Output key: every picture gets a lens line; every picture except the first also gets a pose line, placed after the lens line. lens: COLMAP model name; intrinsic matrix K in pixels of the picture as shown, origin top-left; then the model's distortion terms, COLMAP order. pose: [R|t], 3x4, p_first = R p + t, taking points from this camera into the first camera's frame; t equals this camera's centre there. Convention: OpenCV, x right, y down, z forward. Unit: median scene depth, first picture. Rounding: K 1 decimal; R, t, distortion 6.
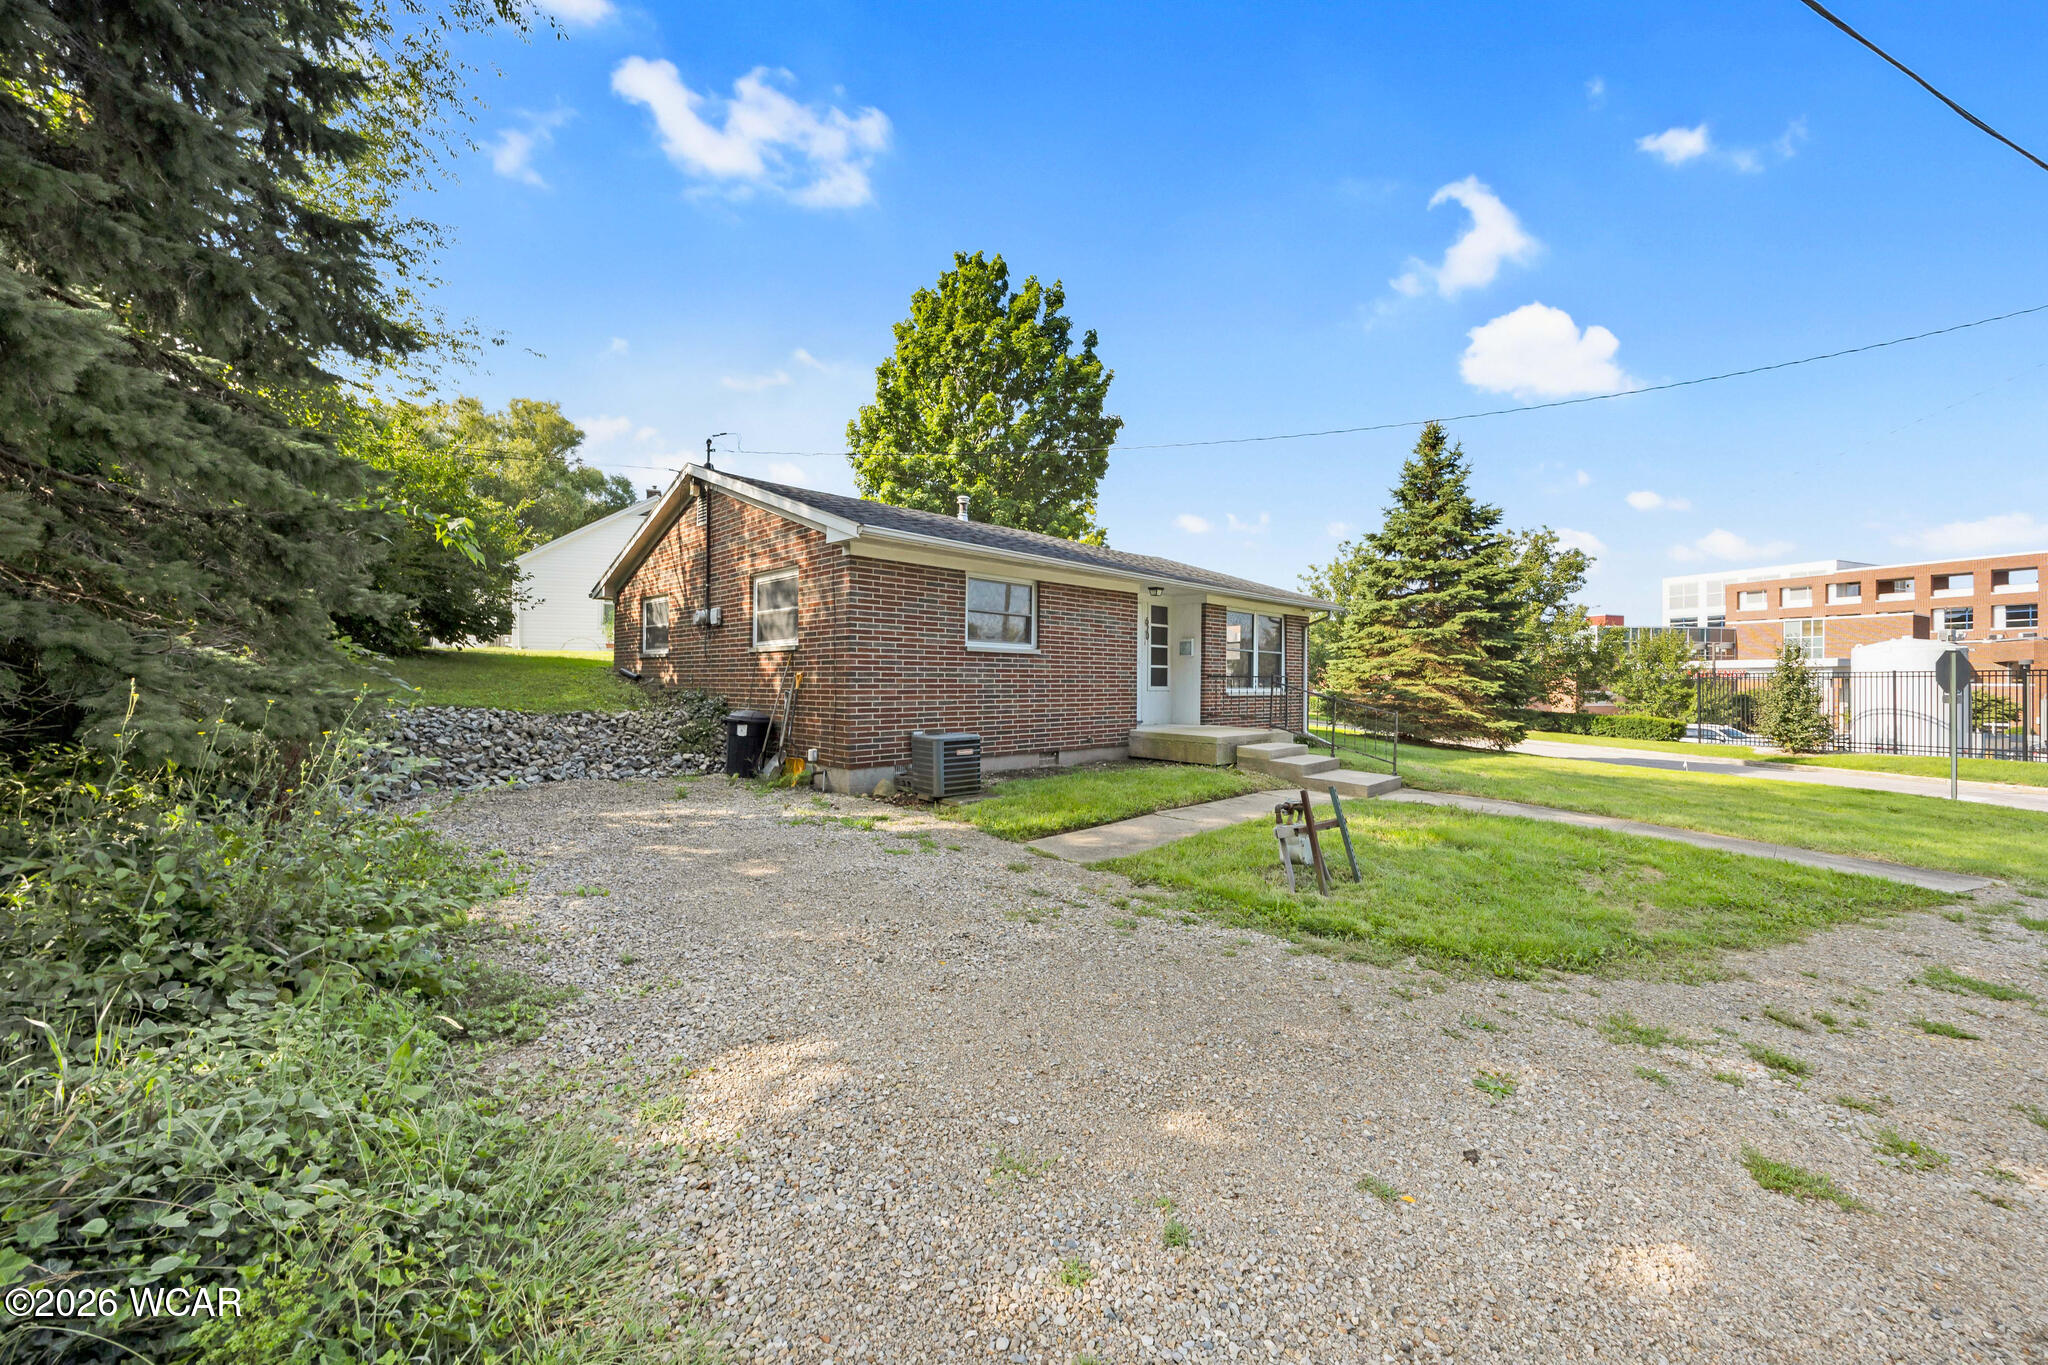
lens RADIAL K [[773.1, 0, 1017.6], [0, 773.1, 686.9], [0, 0, 1]] dist [-0.001833, -0.000088]
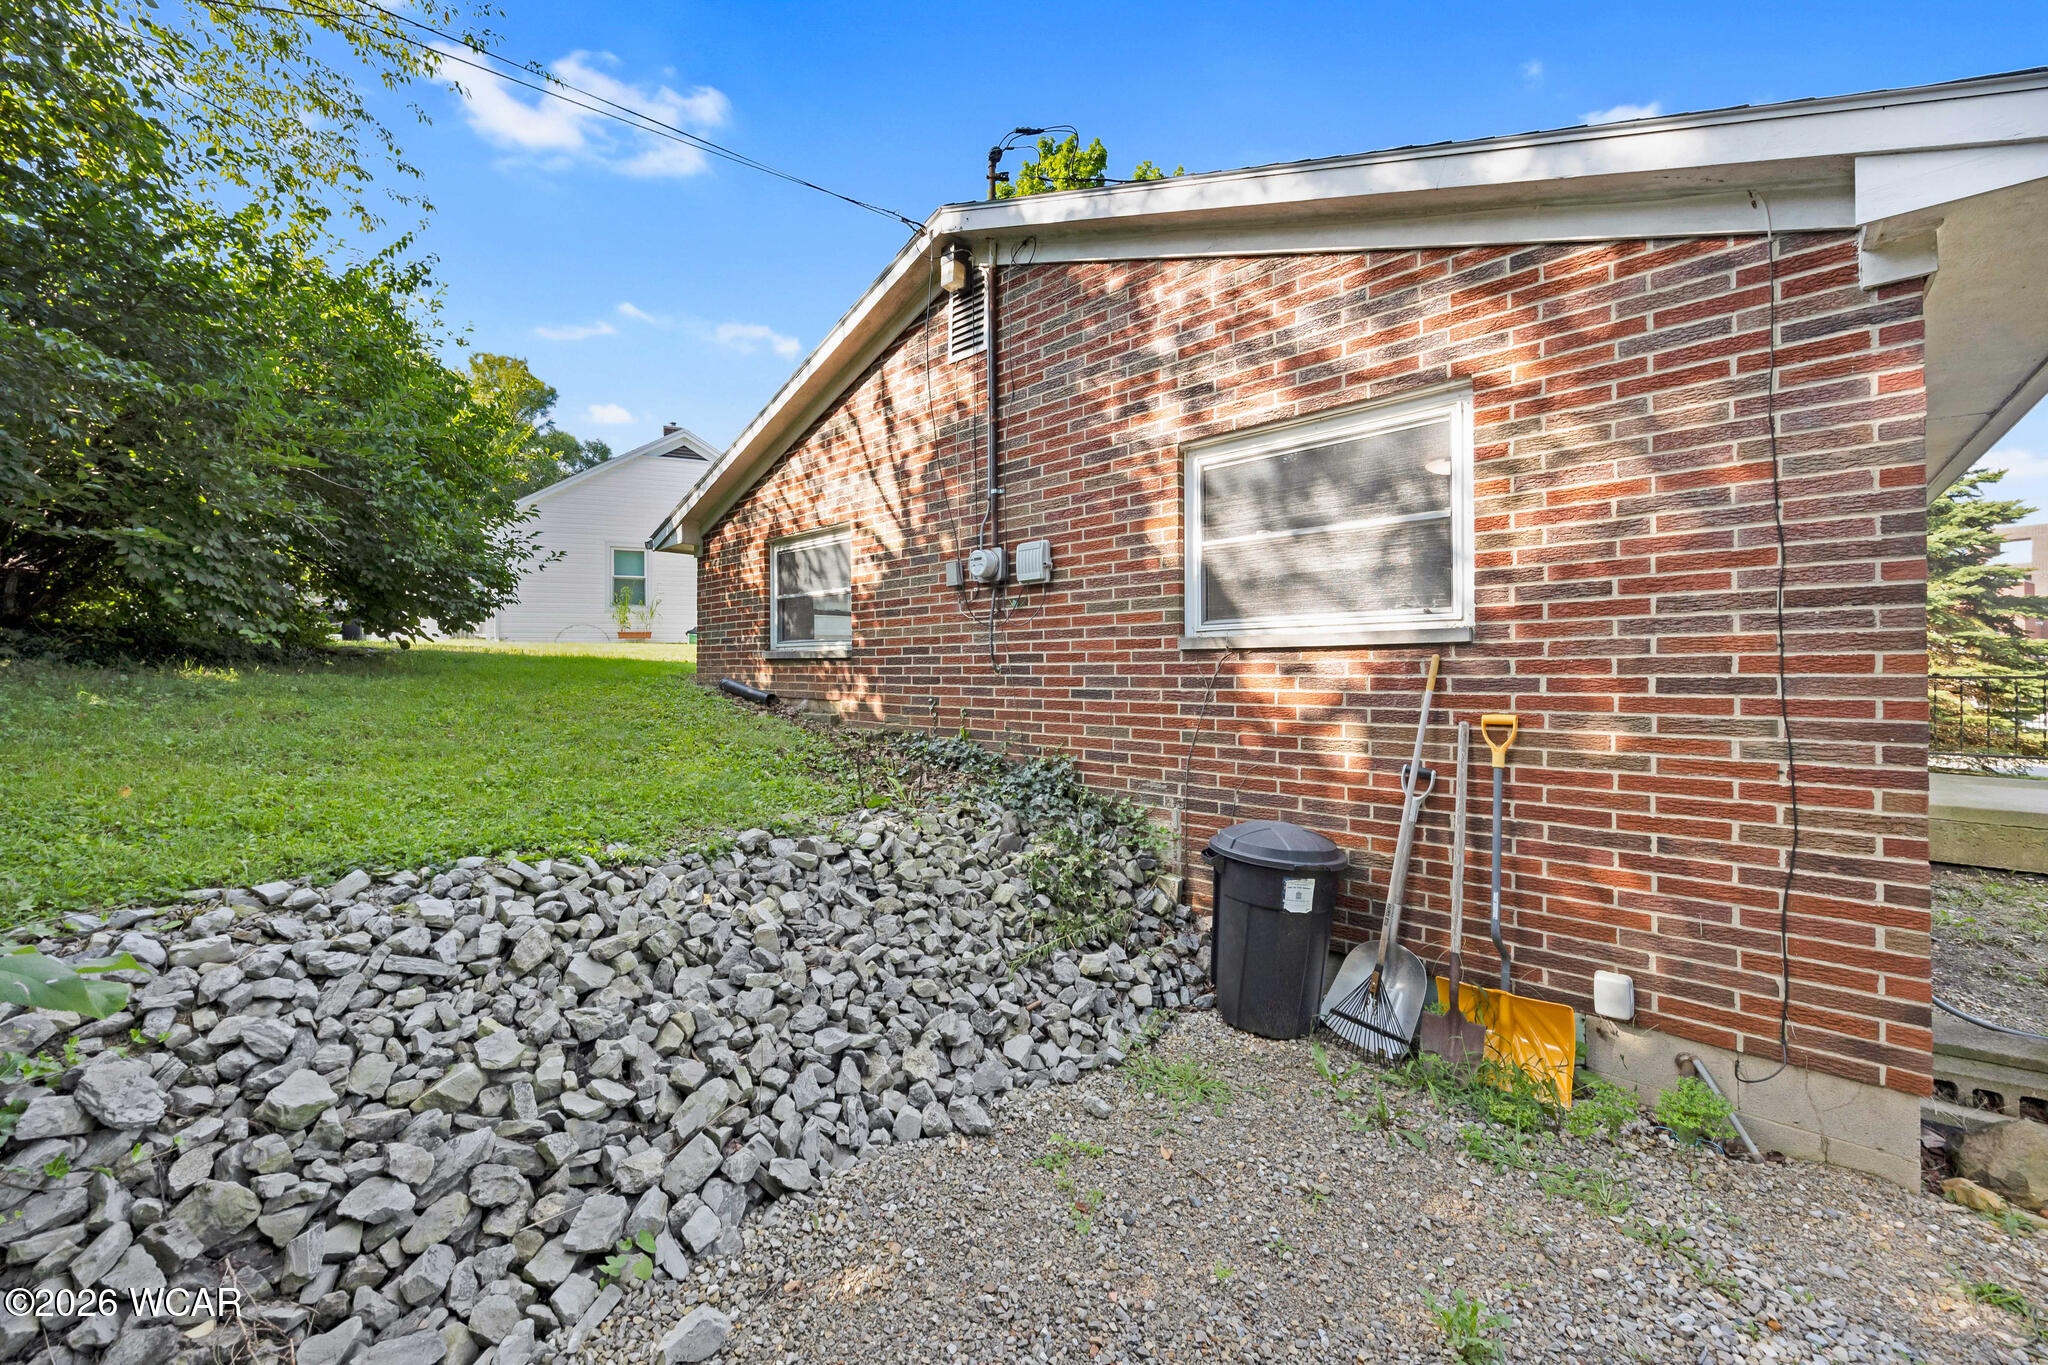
lens RADIAL K [[773.1, 0, 1019.4], [0, 773.1, 668.6], [0, 0, 1]] dist [-0.001833, -0.000088]
pose [[0.999148, -0.015182, 0.038367, -0.294769], [0.015222, 0.999884, -0.000761, -0.024580], [-0.038351, 0.001344, 0.999263, 0.416159]]
